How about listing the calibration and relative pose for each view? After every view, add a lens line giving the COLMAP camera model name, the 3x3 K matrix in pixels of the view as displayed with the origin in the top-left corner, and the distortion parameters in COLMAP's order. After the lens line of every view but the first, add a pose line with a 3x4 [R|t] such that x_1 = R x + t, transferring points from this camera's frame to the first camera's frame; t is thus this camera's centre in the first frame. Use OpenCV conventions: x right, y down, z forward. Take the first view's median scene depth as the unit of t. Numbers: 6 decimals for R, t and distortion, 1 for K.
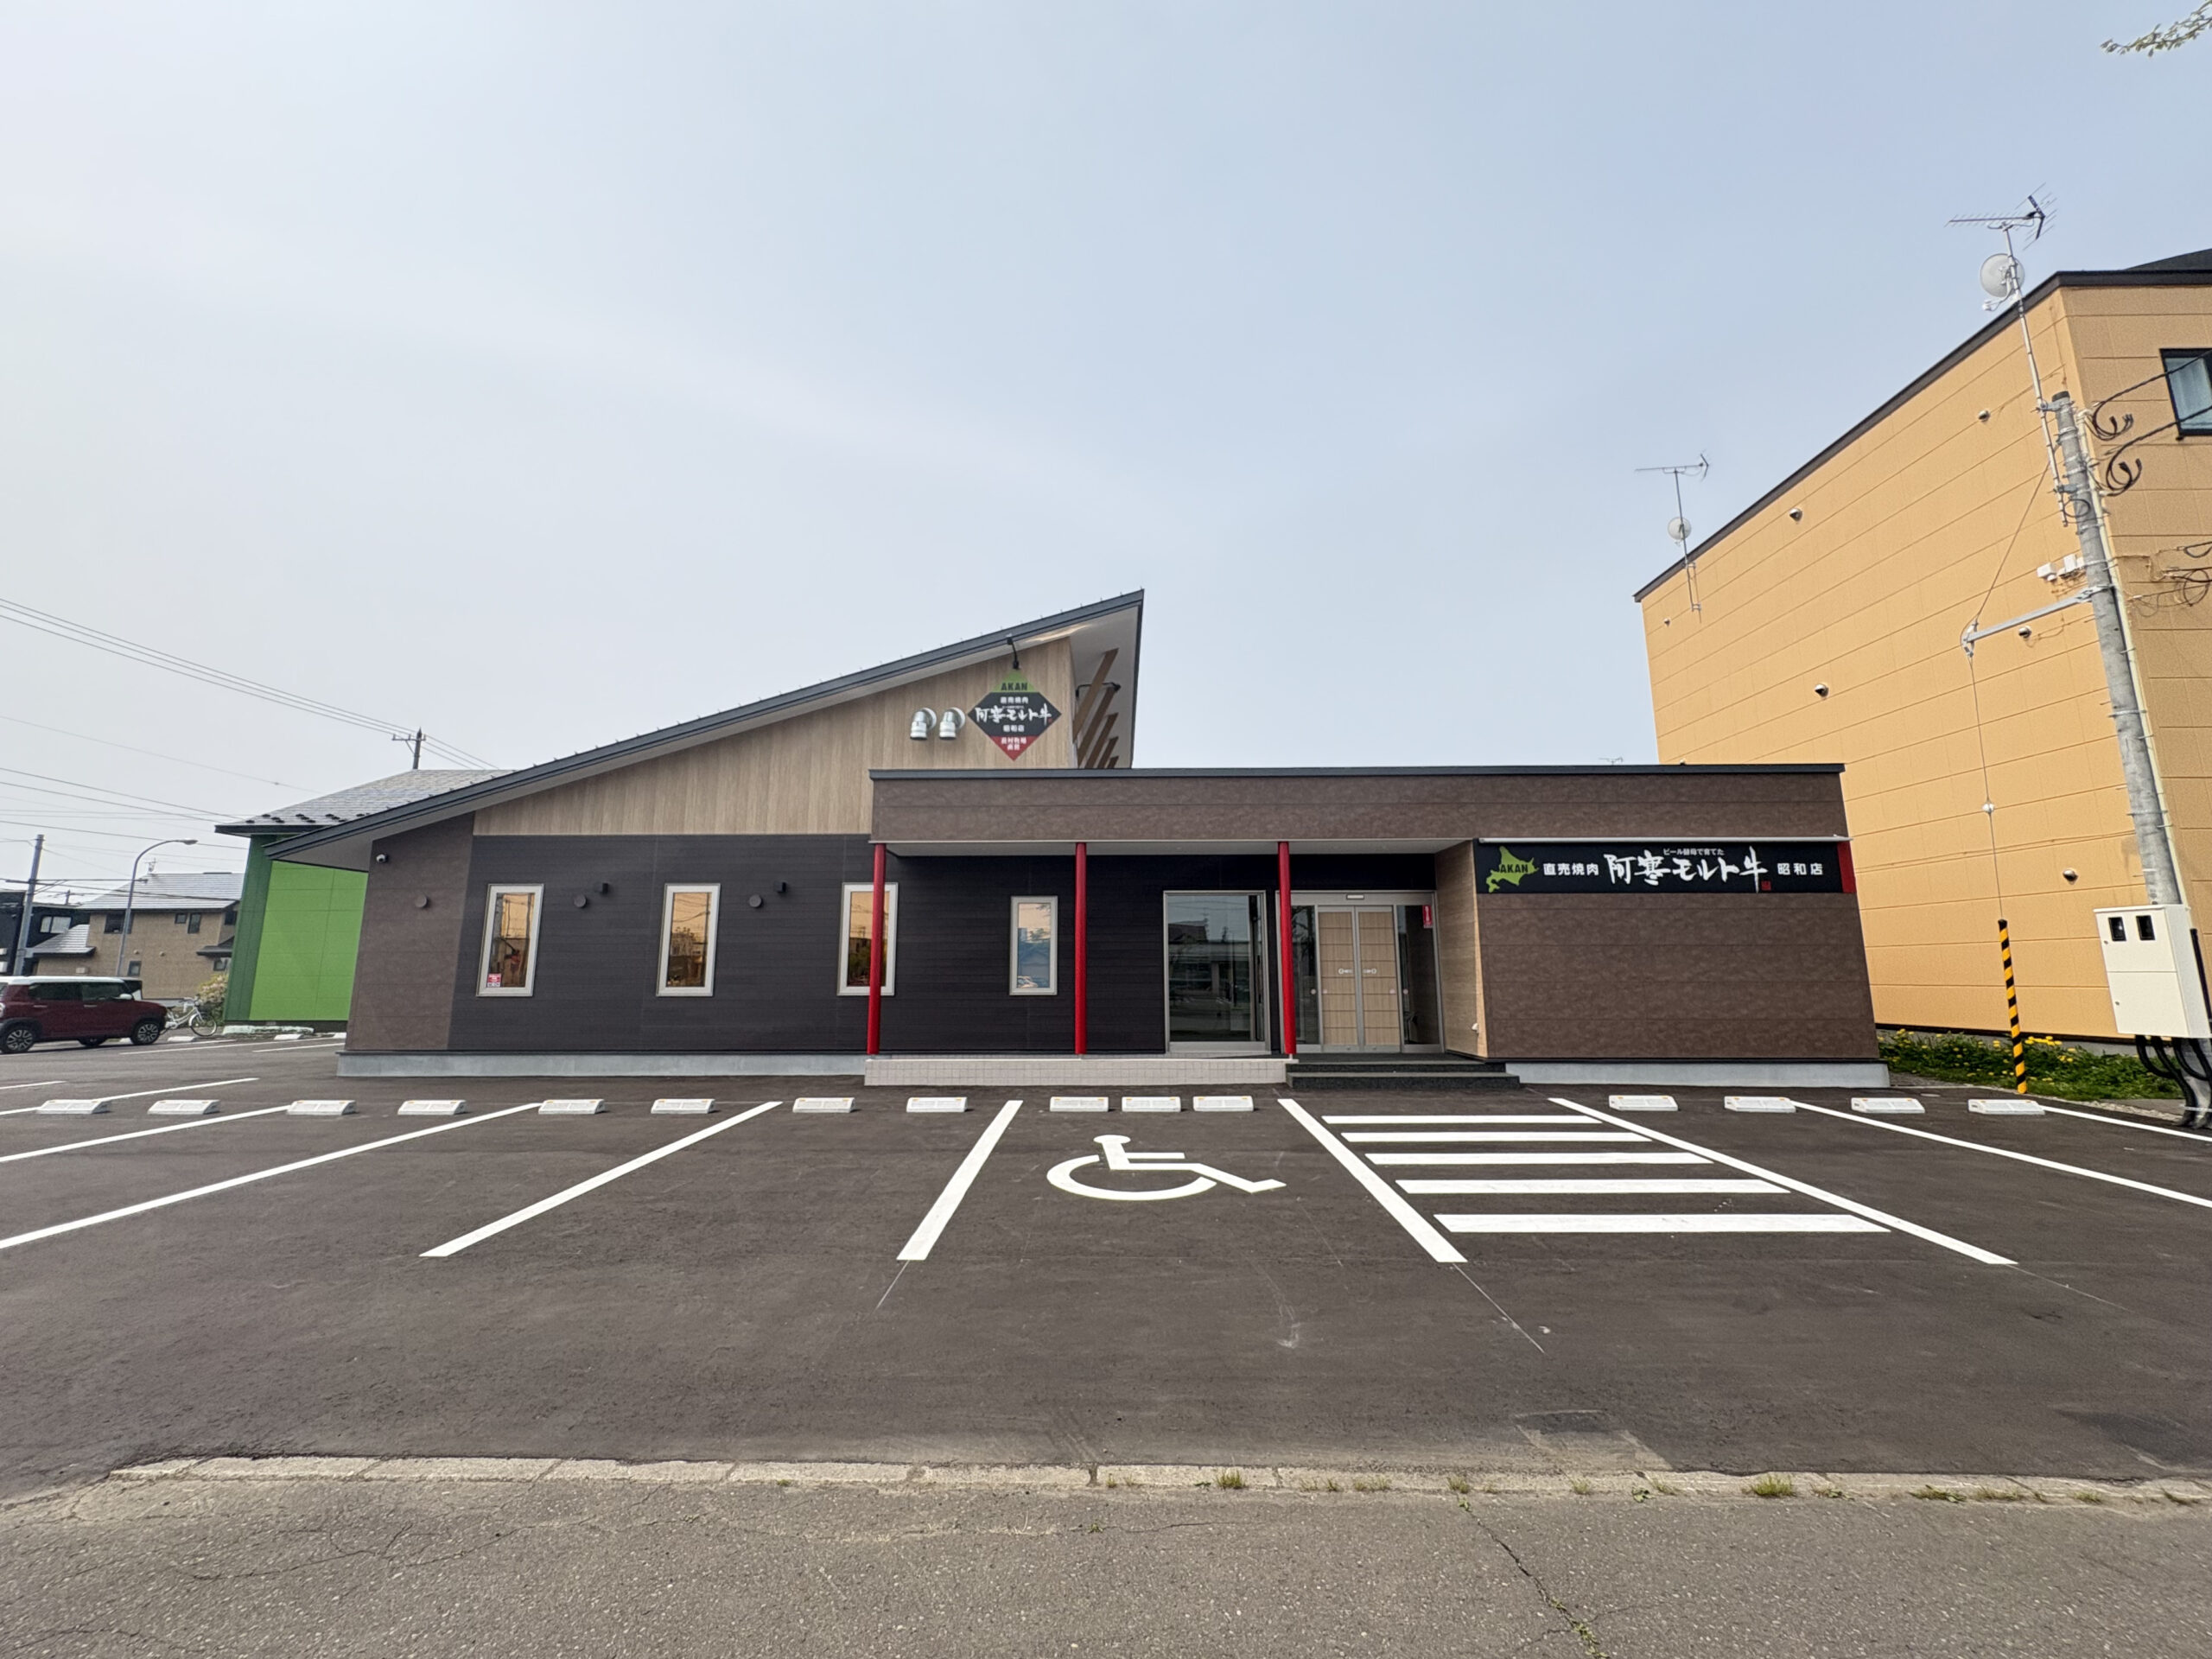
lens RADIAL K [[883.4, 0, 1106.0], [0, 883.4, 829.5], [0, 0, 1]] dist [-0.000492, 0.000123]
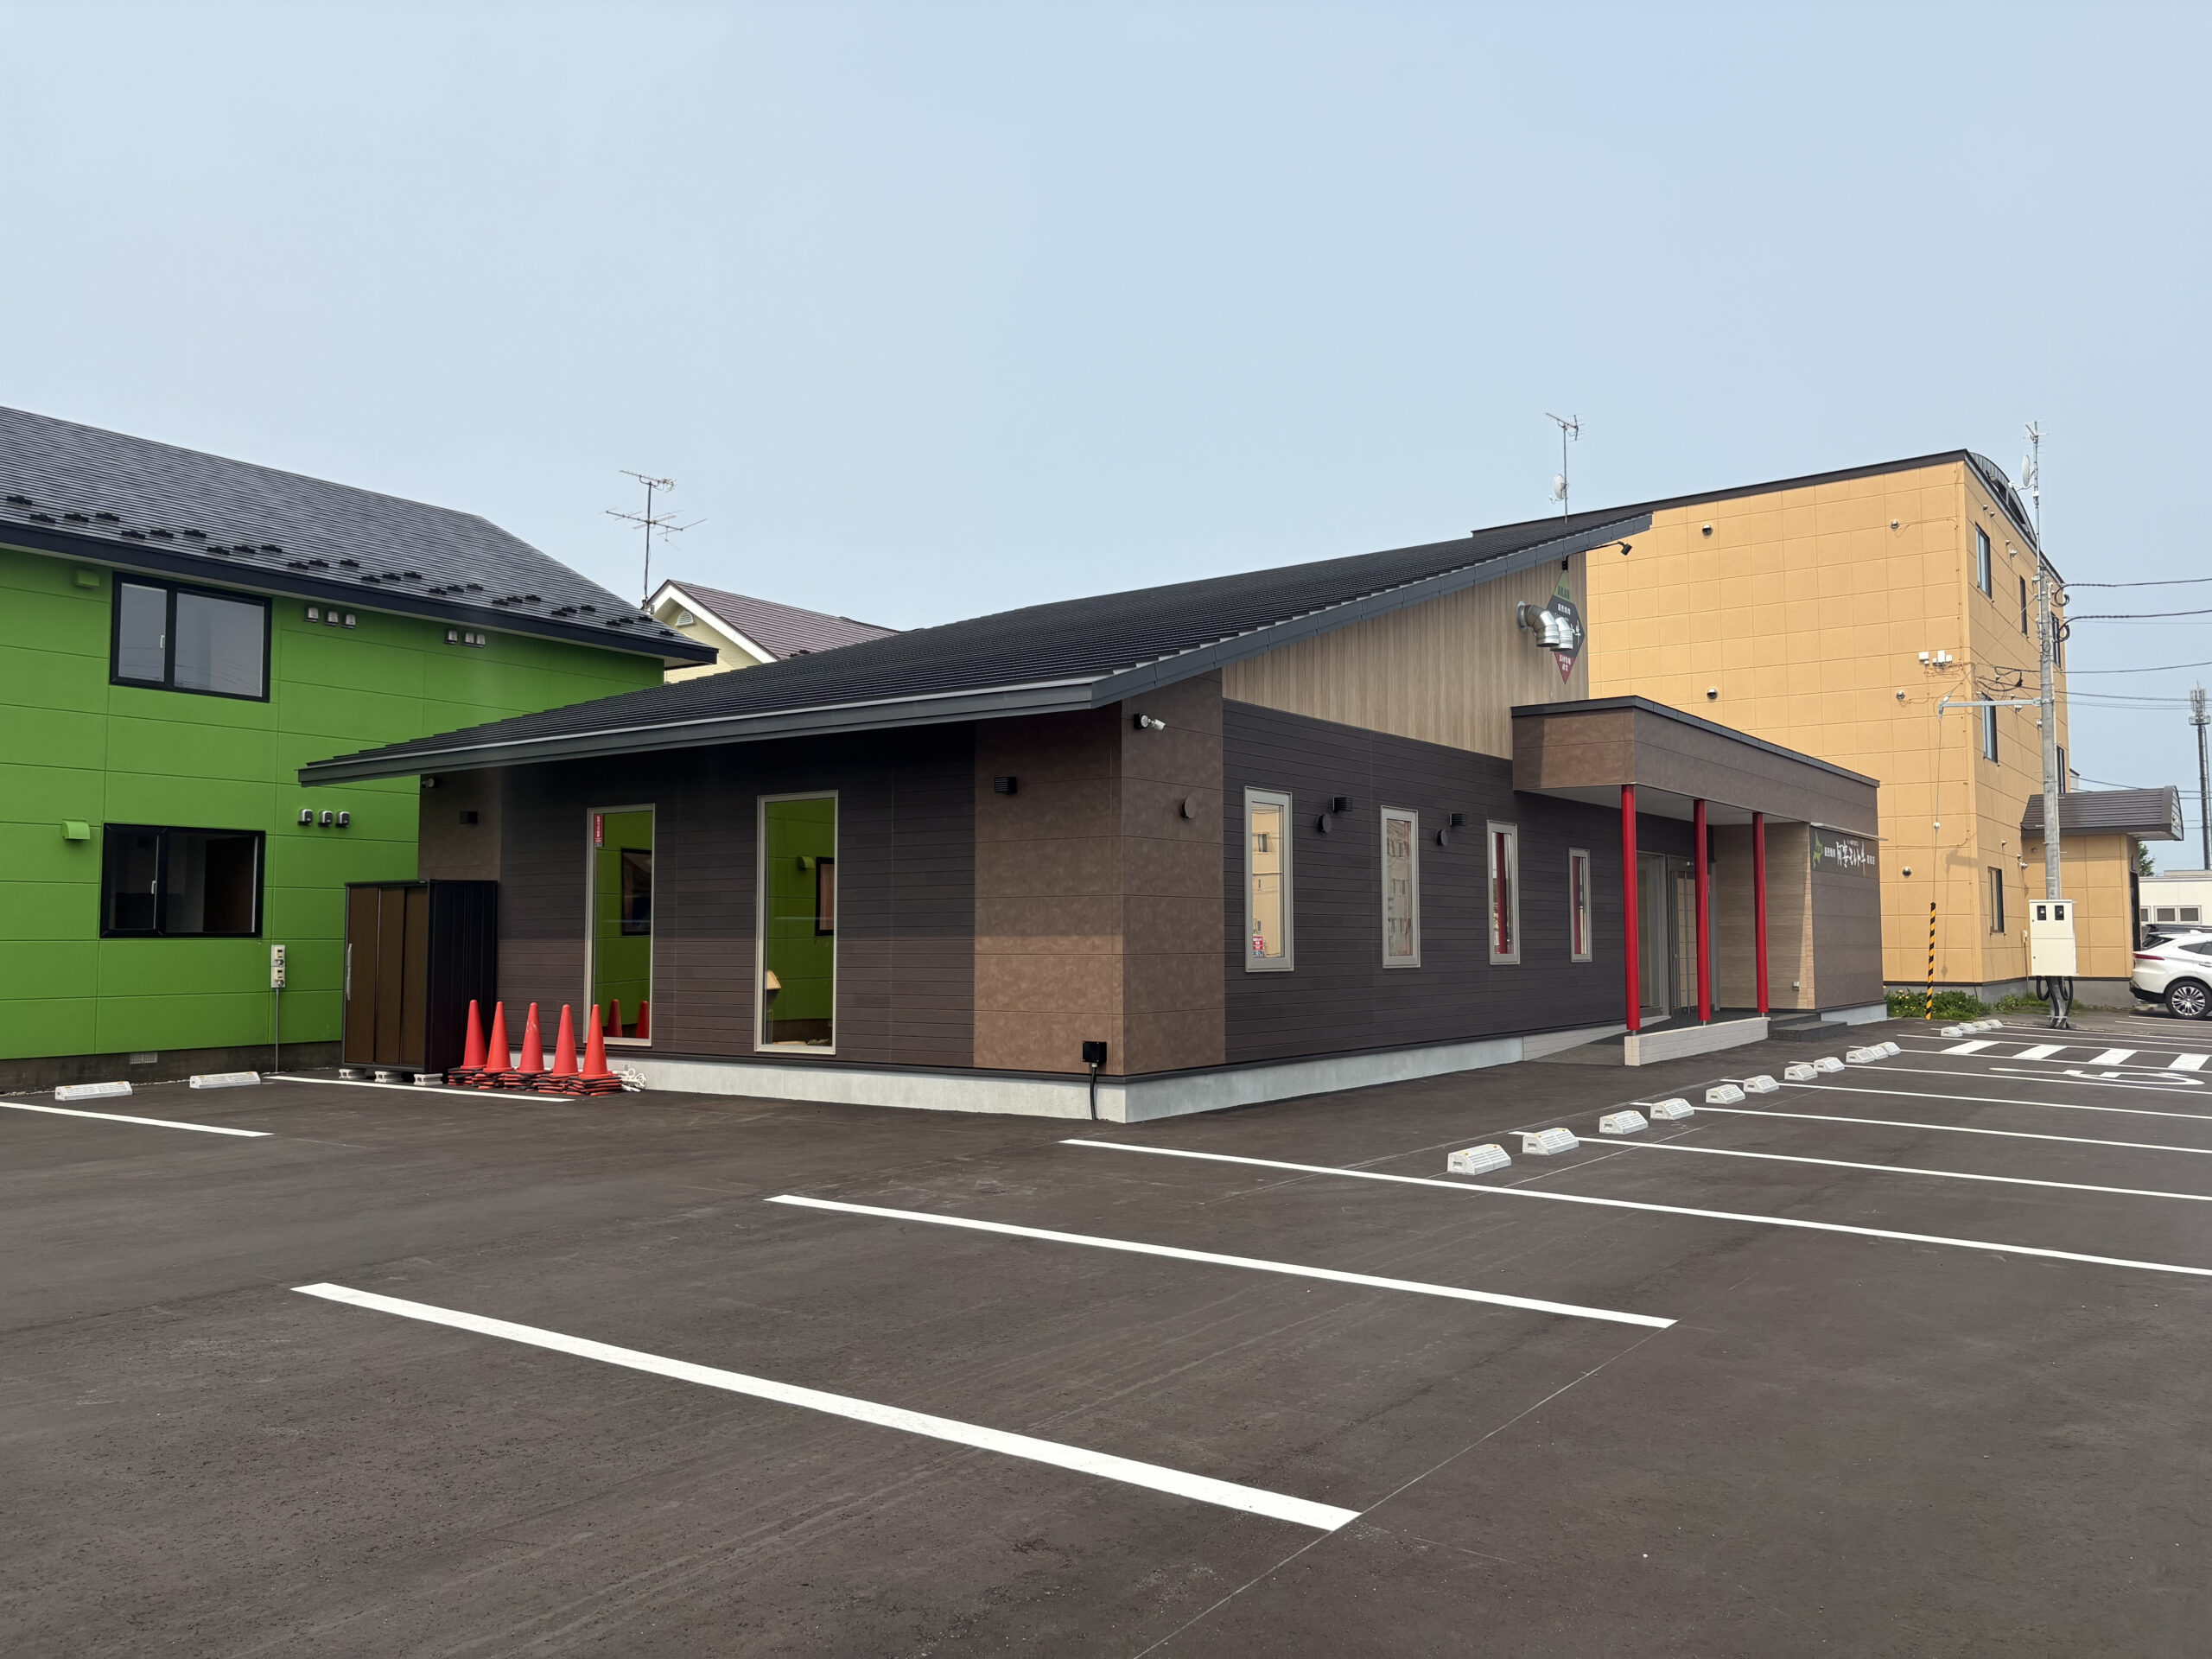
lens RADIAL K [[1685.2, 0, 1106.0], [0, 1685.2, 829.5], [0, 0, 1]] dist [0.000670, -0.001443]
pose [[0.574064, 0.054734, 0.816979, -1.895777], [-0.134944, 0.990444, 0.028465, 0.081579], [-0.807614, -0.126588, 0.575964, 0.481732]]
